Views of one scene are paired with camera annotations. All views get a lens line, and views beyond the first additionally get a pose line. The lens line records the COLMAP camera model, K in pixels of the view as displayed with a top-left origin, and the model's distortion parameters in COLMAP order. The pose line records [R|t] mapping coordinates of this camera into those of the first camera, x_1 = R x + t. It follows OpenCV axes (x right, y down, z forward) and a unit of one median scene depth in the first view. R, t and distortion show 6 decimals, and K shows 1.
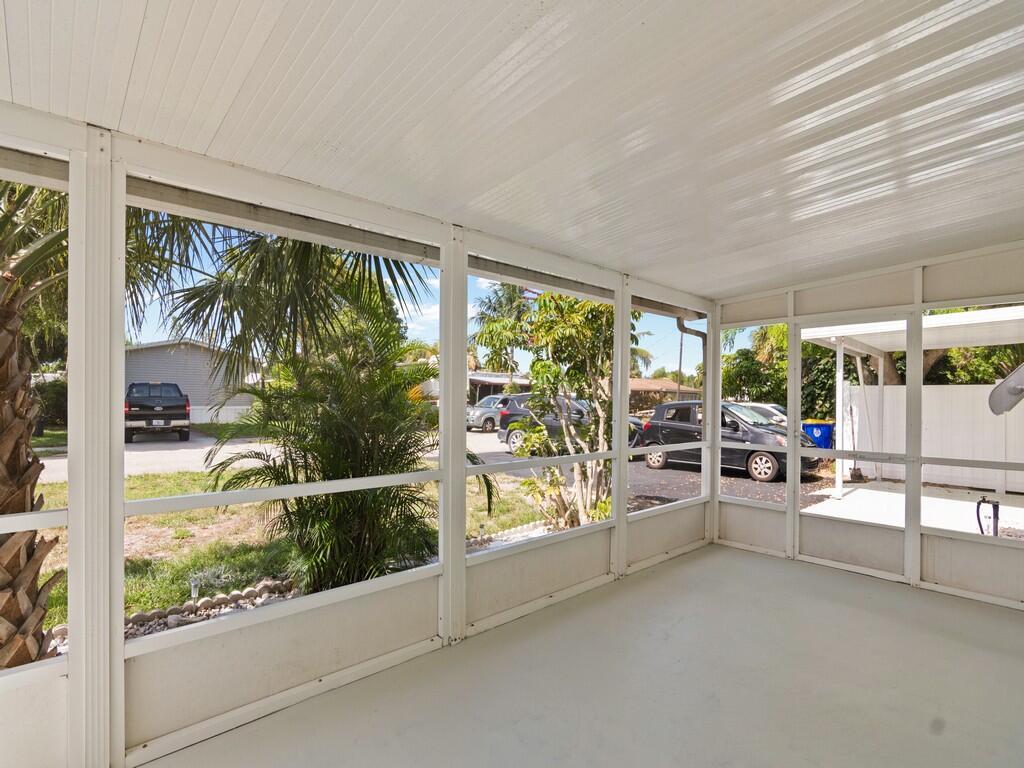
lens RADIAL K [[518.0, 0, 510.6], [0, 518.0, 400.7], [0, 0, 1]] dist [-0.000745, -0.000144]
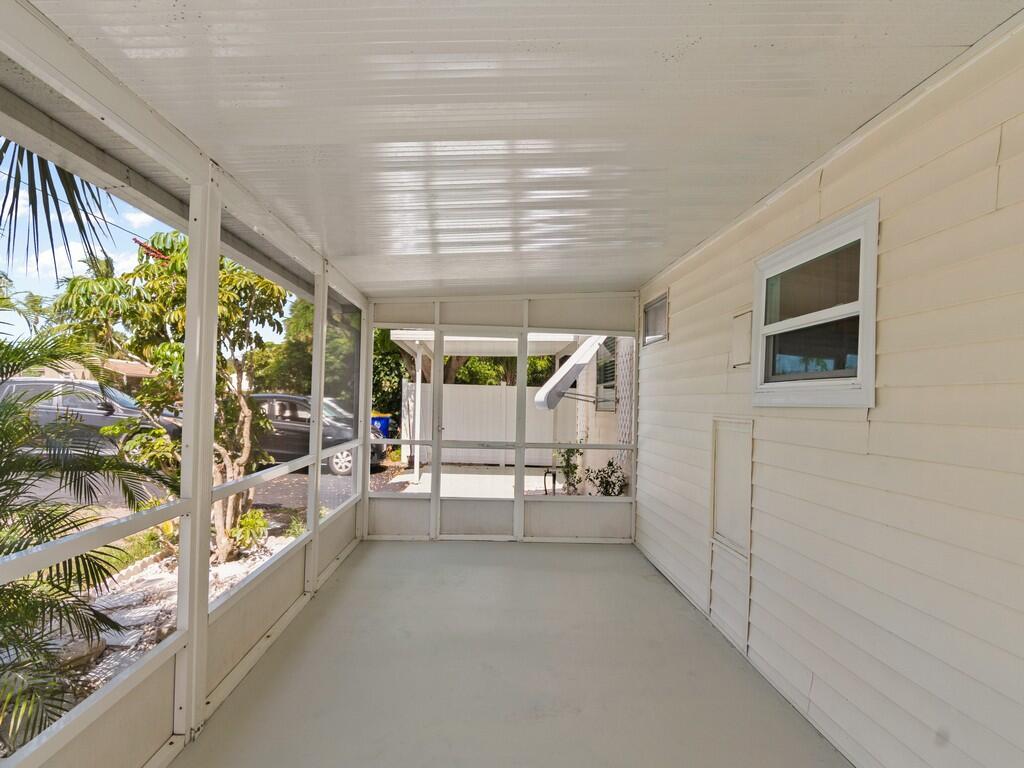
lens RADIAL K [[559.7, 0, 513.8], [0, 559.7, 397.2], [0, 0, 1]] dist [0.003025, 0.000785]
pose [[0.622629, 0.011034, 0.782440, -0.300585], [-0.020500, 0.999787, 0.002214, -0.010738], [-0.782249, -0.017418, 0.622723, 0.112463]]
